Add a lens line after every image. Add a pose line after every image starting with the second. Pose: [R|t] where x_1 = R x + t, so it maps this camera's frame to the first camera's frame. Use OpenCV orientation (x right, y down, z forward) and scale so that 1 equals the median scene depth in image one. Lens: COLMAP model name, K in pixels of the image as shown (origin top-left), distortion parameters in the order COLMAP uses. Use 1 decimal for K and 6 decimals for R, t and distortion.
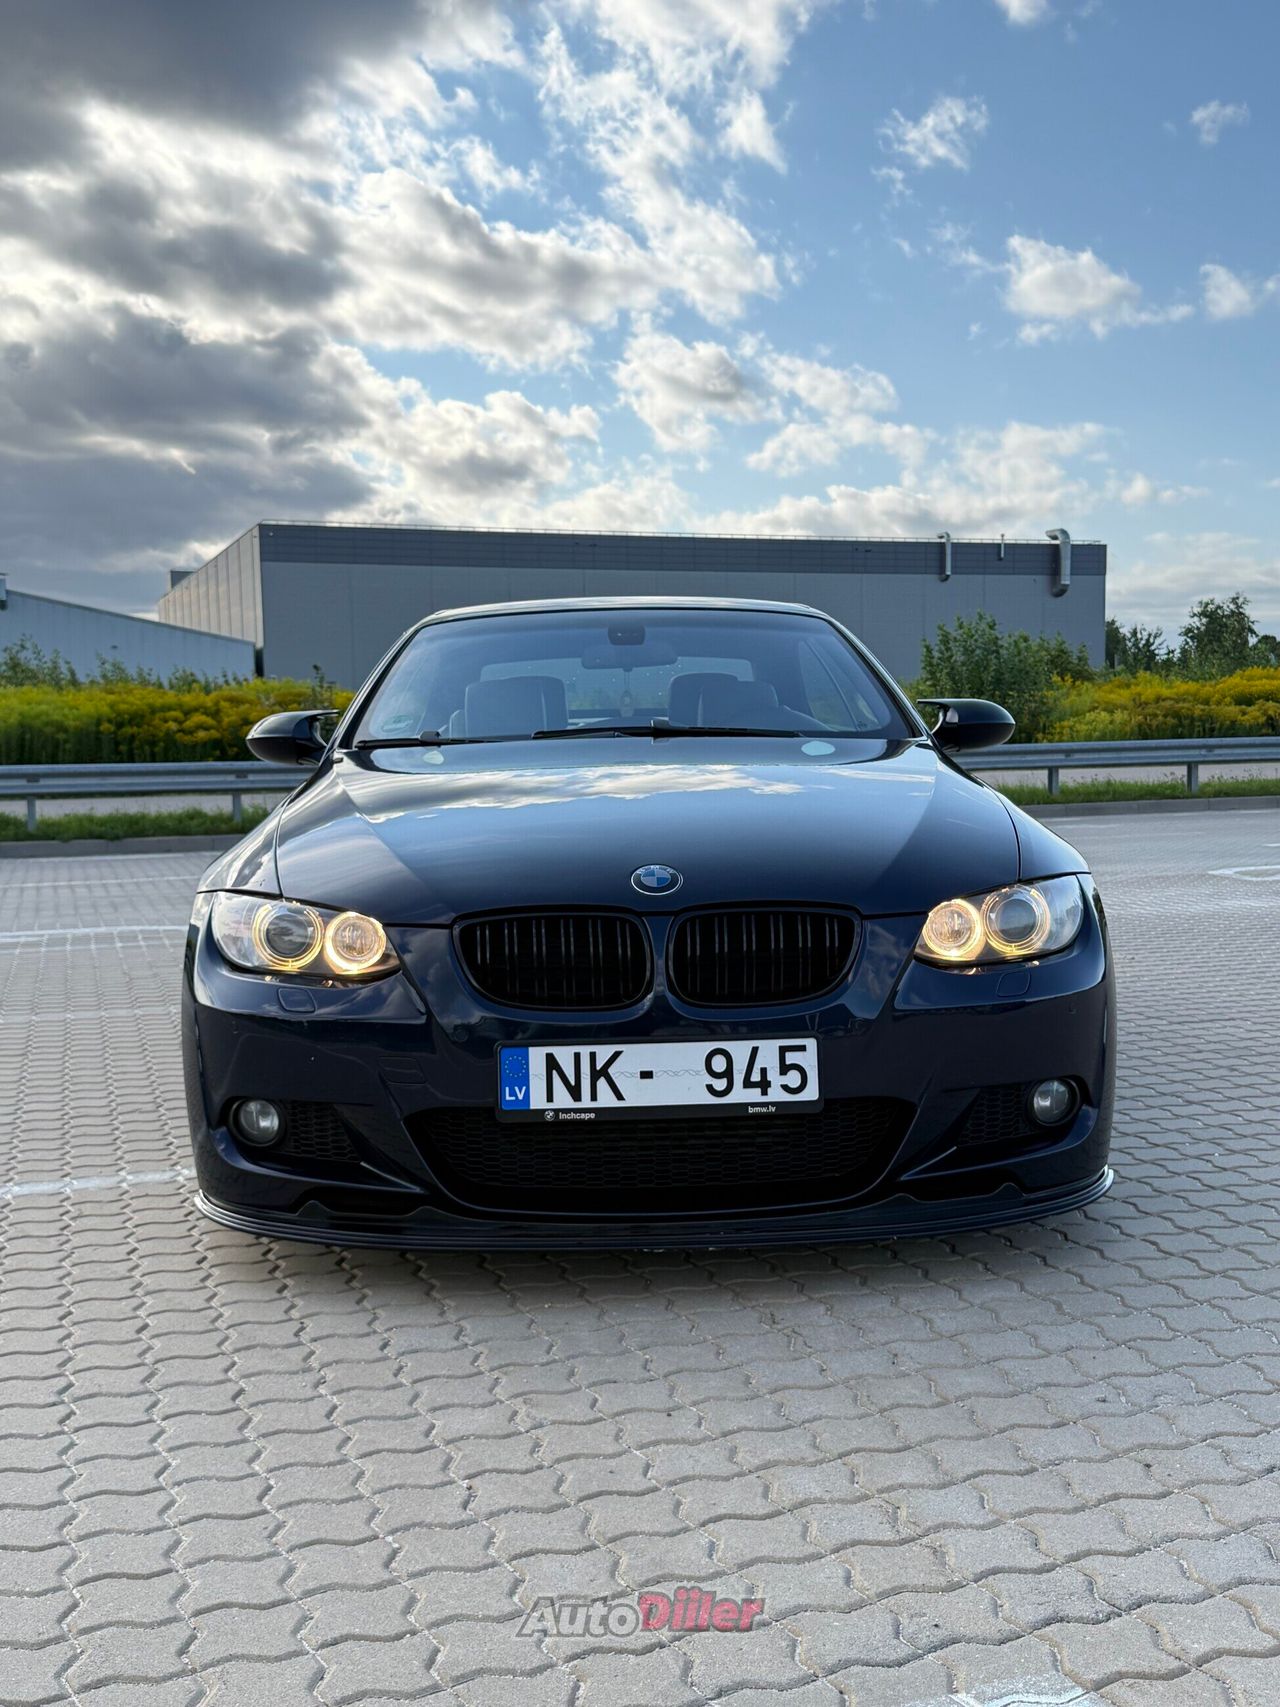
lens RADIAL K [[1639.1, 0, 648.9], [0, 1639.1, 848.9], [0, 0, 1]] dist [0.045554, 0.000000]
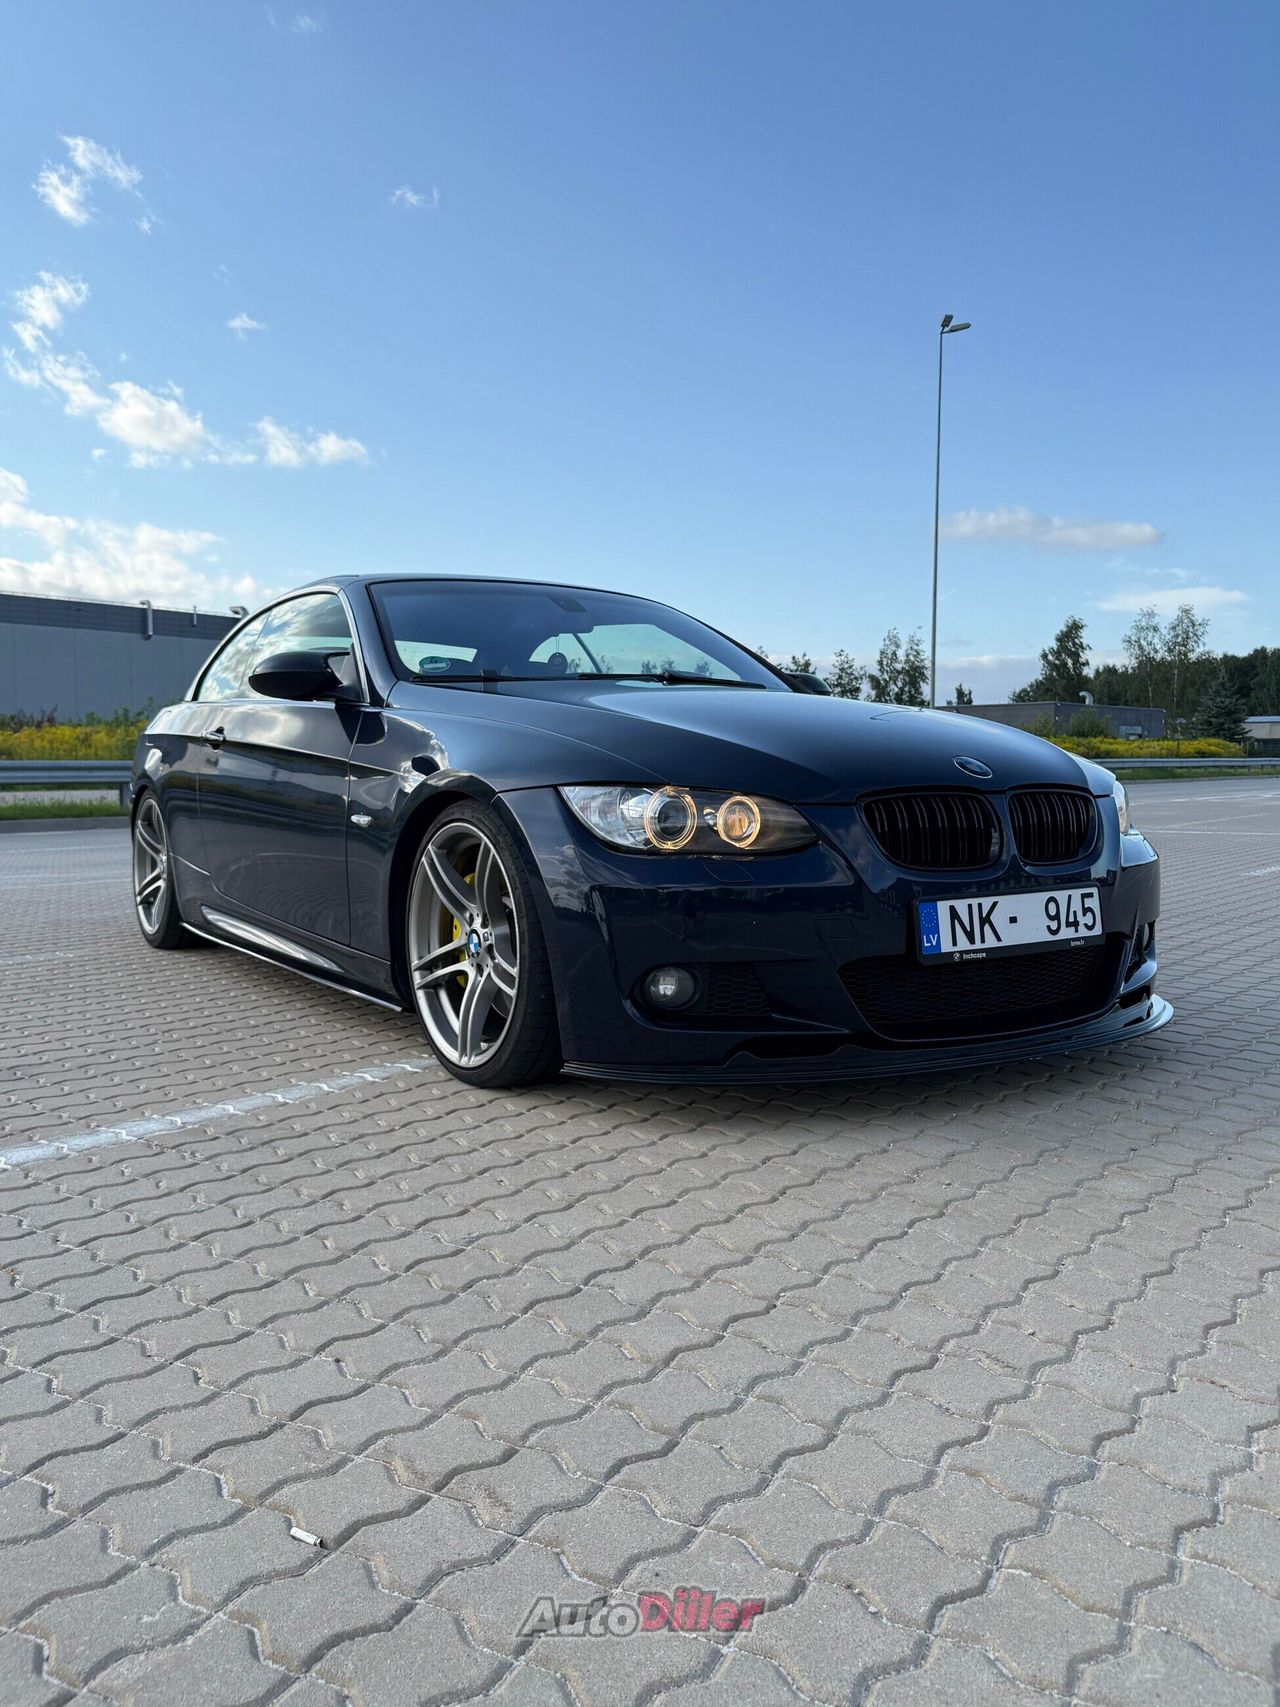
lens RADIAL K [[1290.9, 0, 642.8], [0, 1290.9, 857.5], [0, 0, 1]] dist [0.009422, -0.014724]
pose [[0.851864, -0.015097, 0.523546, -0.743890], [0.016763, 0.999858, 0.001556, 0.084511], [-0.523495, 0.007451, 0.851996, 0.317565]]
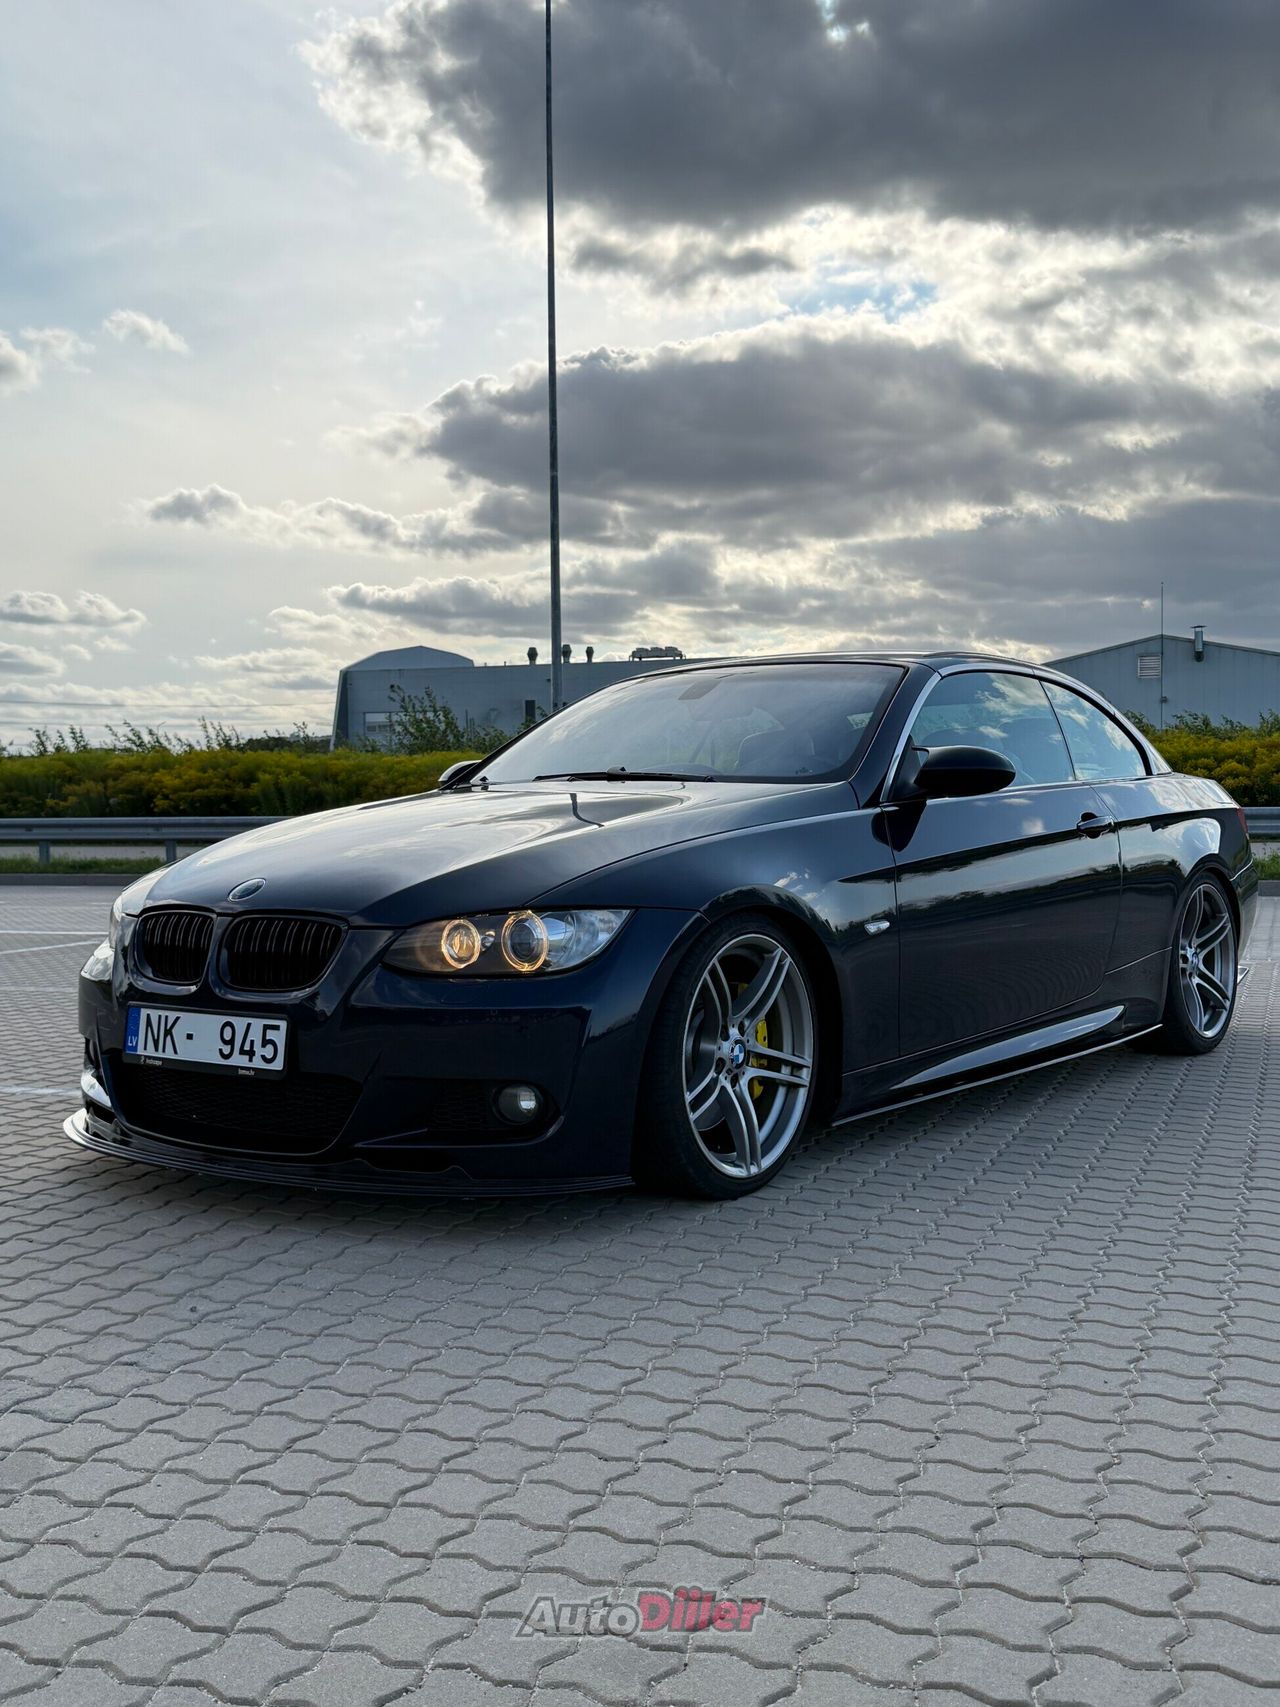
lens RADIAL K [[1639.1, 0, 632.6], [0, 1639.1, 851.2], [0, 0, 1]] dist [0.045554, 0.000000]
pose [[0.796258, 0.028442, -0.604288, 1.062099], [-0.044965, 0.998914, -0.012233, -0.009351], [0.603284, 0.036913, 0.796672, 0.164196]]
